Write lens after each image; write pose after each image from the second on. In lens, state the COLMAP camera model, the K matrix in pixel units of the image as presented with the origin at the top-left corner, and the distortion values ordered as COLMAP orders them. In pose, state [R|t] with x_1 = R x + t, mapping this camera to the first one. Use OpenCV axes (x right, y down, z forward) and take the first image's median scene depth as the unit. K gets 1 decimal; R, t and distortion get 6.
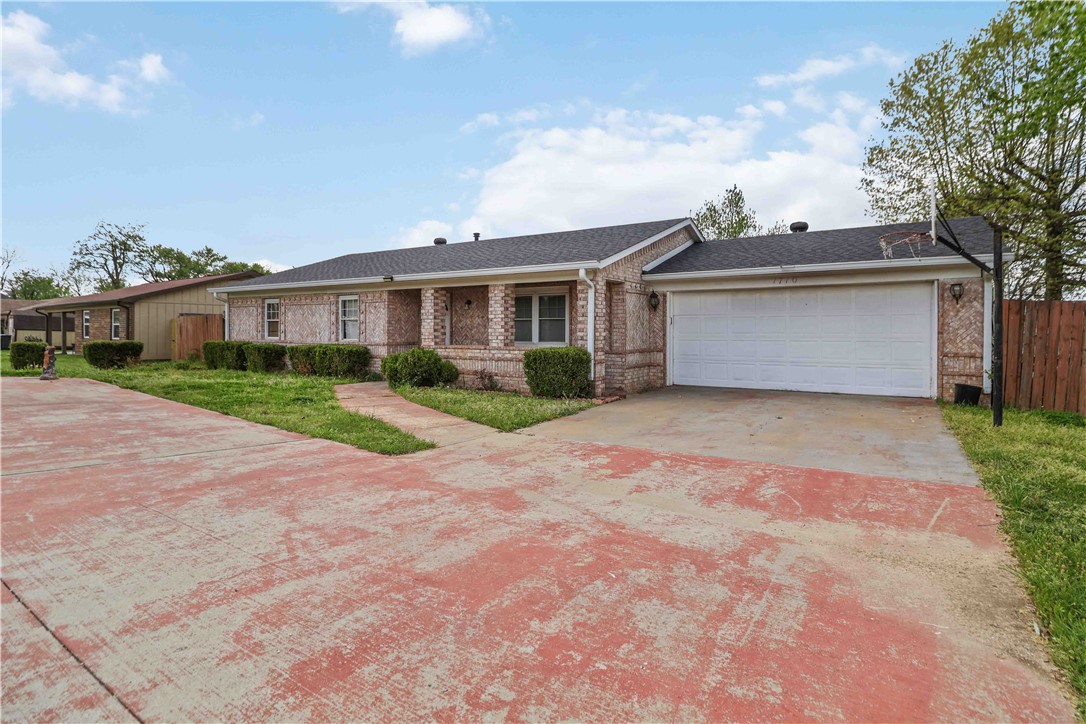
lens RADIAL K [[544.1, 0, 547.8], [0, 544.1, 339.1], [0, 0, 1]] dist [0.000795, -0.015784]
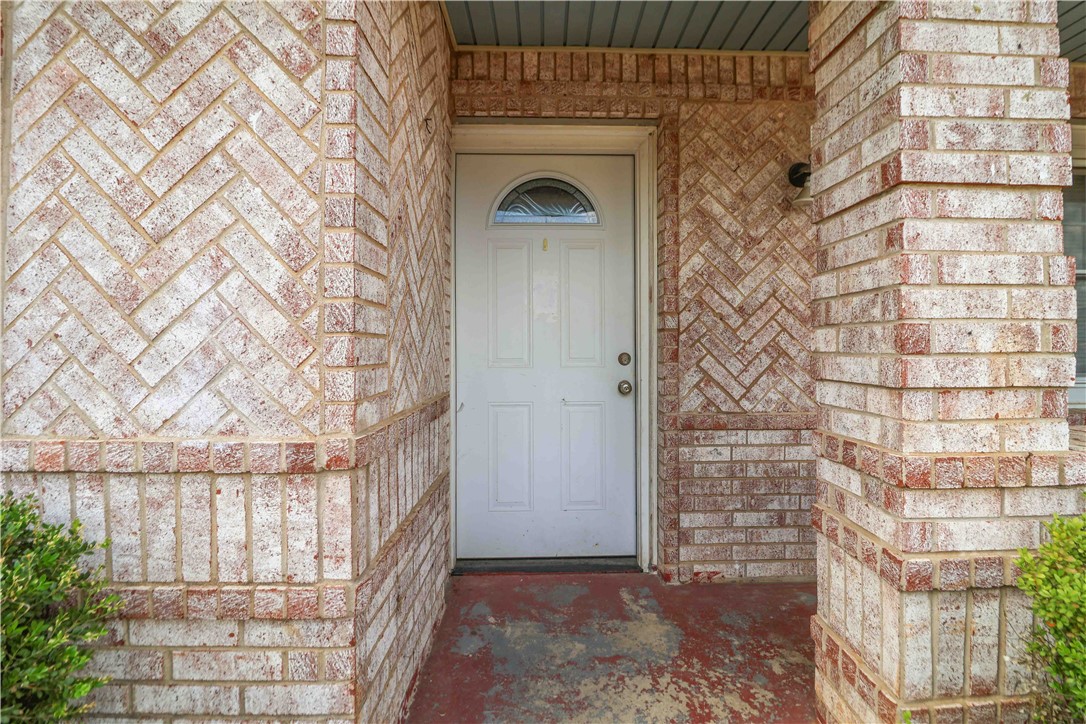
lens RADIAL K [[503.4, 0, 545.6], [0, 503.4, 347.0], [0, 0, 1]] dist [-0.014261, -0.000770]
pose [[0.835118, -0.004292, 0.550054, -0.369543], [0.009109, 0.999940, -0.006027, -0.009474], [-0.549995, 0.010043, 0.835108, 1.073748]]
